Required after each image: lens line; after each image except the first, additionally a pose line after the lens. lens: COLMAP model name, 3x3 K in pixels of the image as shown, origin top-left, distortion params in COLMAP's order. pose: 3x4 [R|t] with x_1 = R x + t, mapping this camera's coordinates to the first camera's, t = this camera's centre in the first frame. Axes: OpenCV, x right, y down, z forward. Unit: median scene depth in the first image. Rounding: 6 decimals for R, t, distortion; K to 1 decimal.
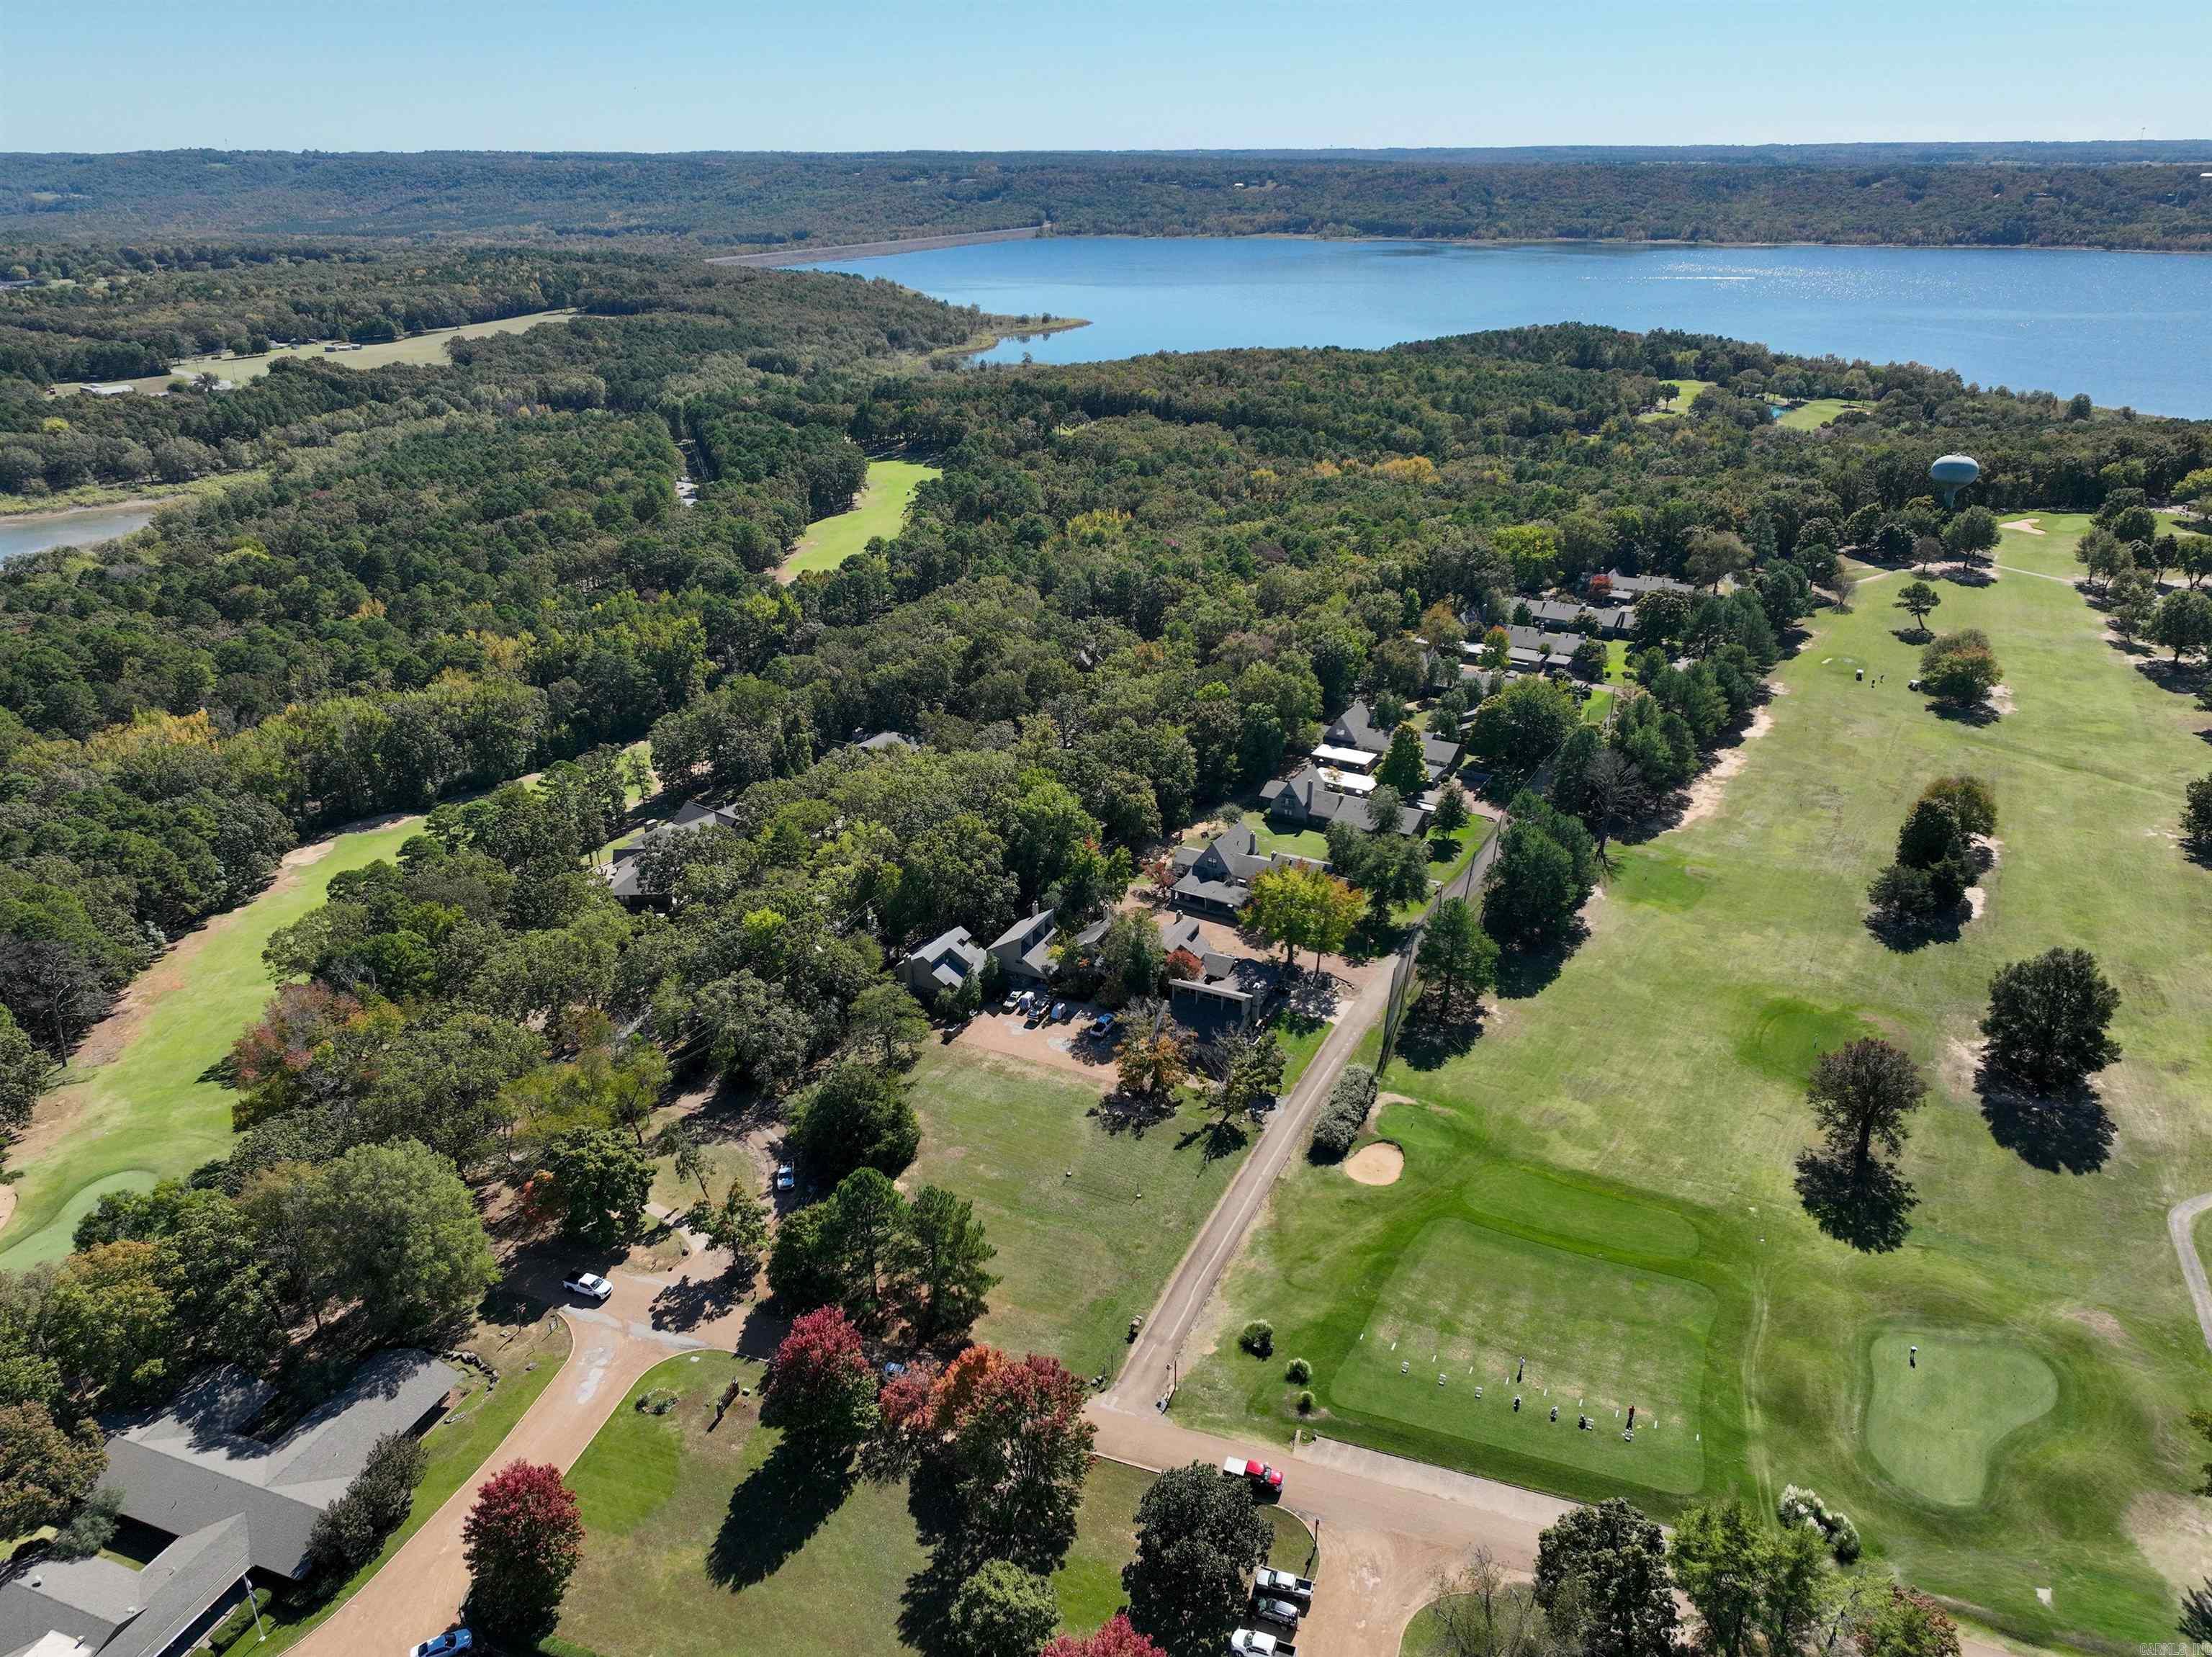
lens RADIAL K [[1569.2, 0, 1106.0], [0, 1569.2, 828.5], [0, 0, 1]] dist [0.005931, 0.000536]
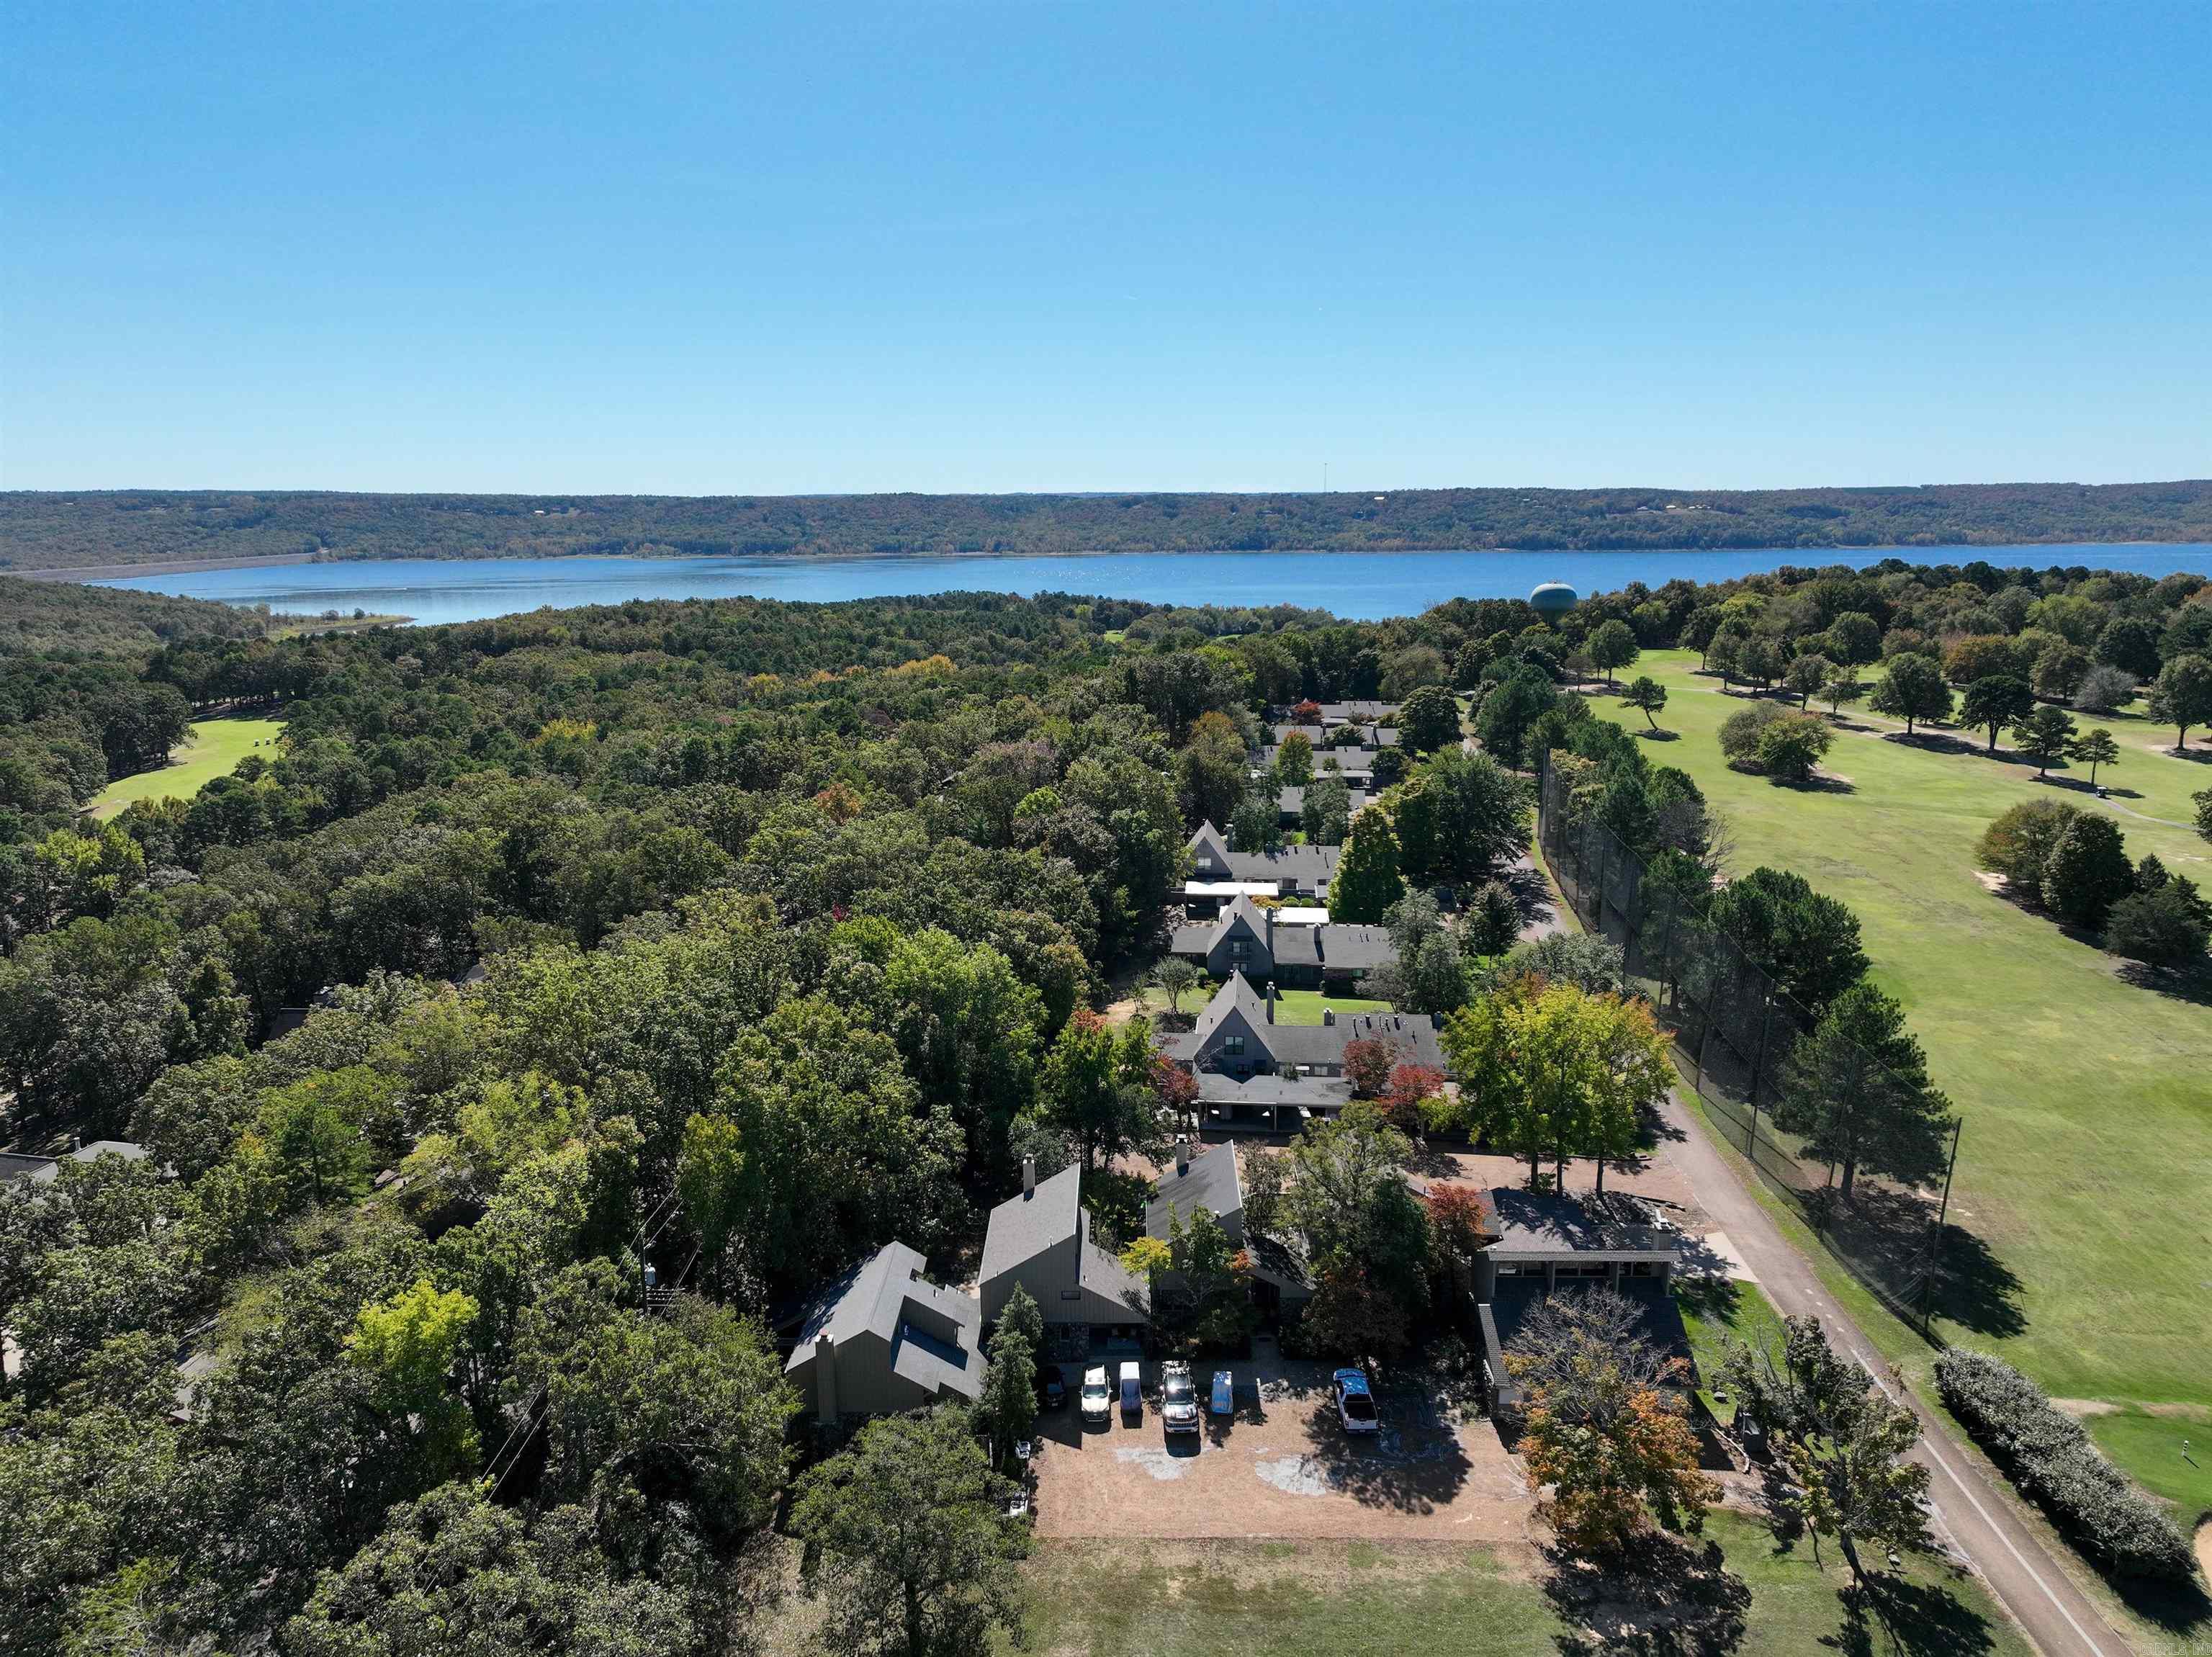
lens RADIAL K [[1569.2, 0, 1106.0], [0, 1569.2, 828.5], [0, 0, 1]] dist [0.005931, 0.000536]
pose [[0.906591, -0.088415, 0.412644, -0.107438], [0.171705, 0.970493, -0.169298, 0.019318], [-0.385500, 0.224337, 0.895021, 0.310654]]
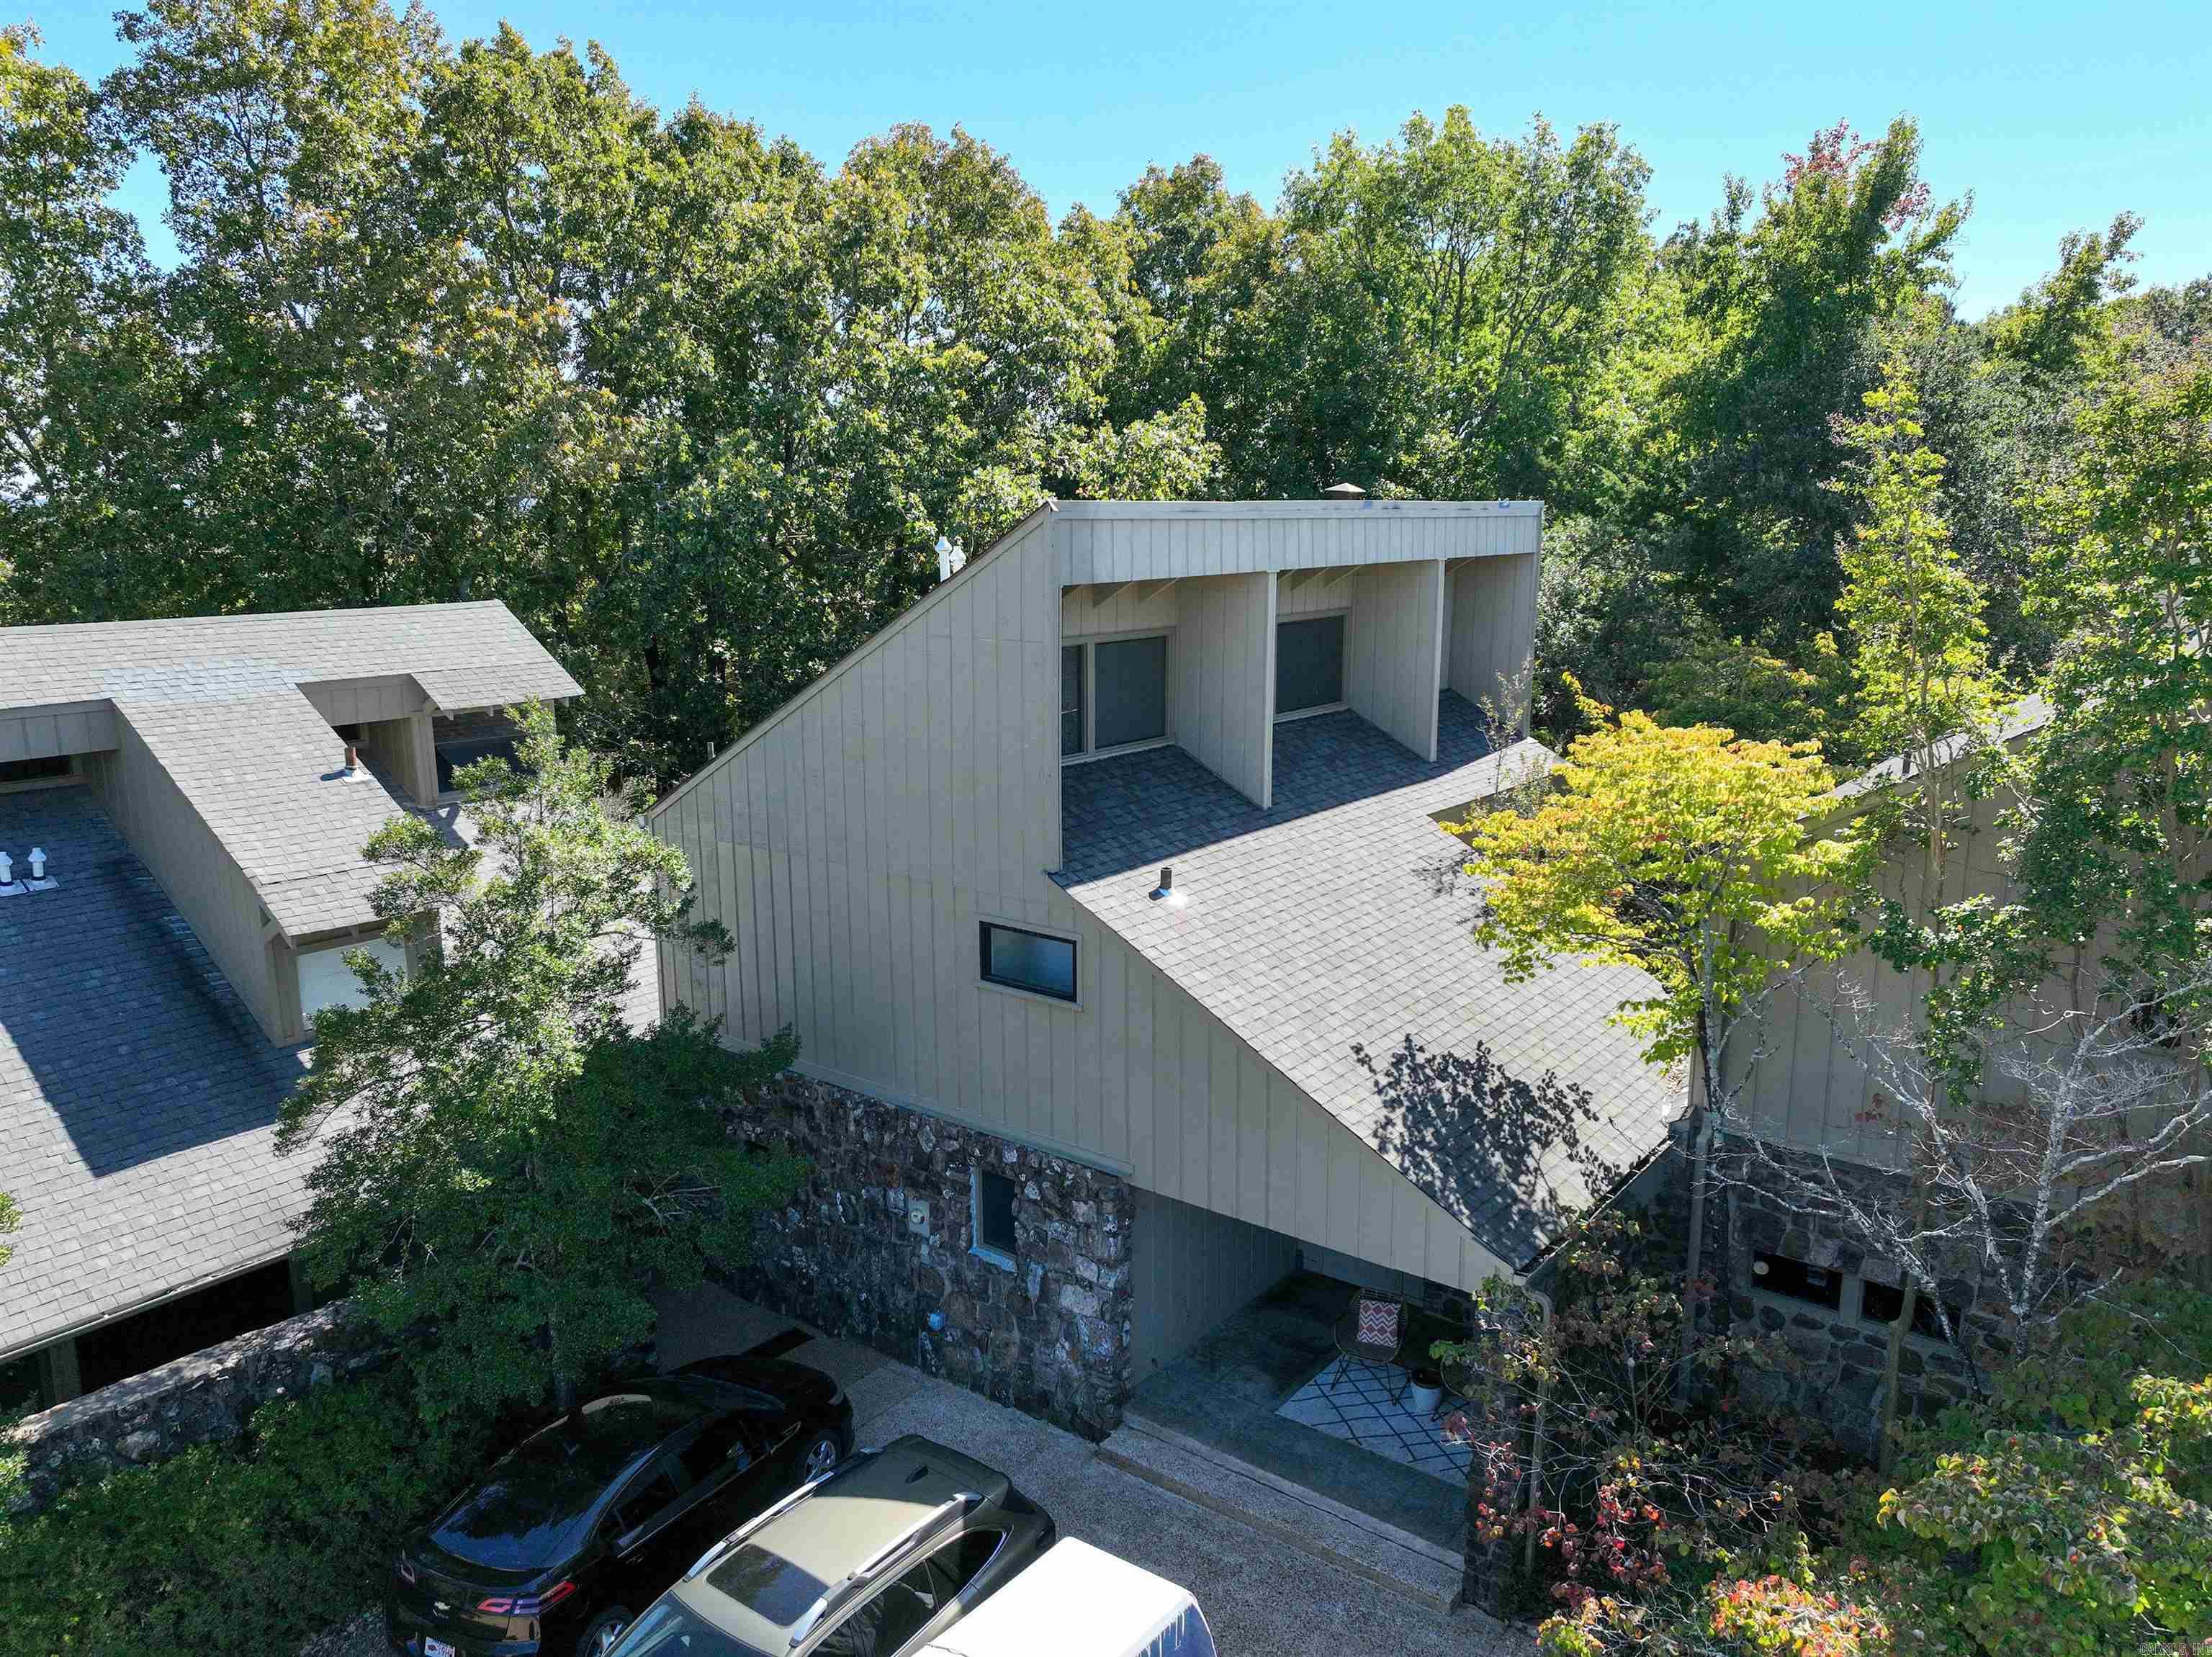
lens RADIAL K [[1559.7, 0, 1106.0], [0, 1559.7, 828.5], [0, 0, 1]] dist [0.007931, 0.000799]
pose [[0.977633, 0.041855, -0.206110, -0.020764], [-0.083706, 0.976469, -0.198749, 0.047646], [0.192942, 0.211557, 0.958132, 0.488554]]
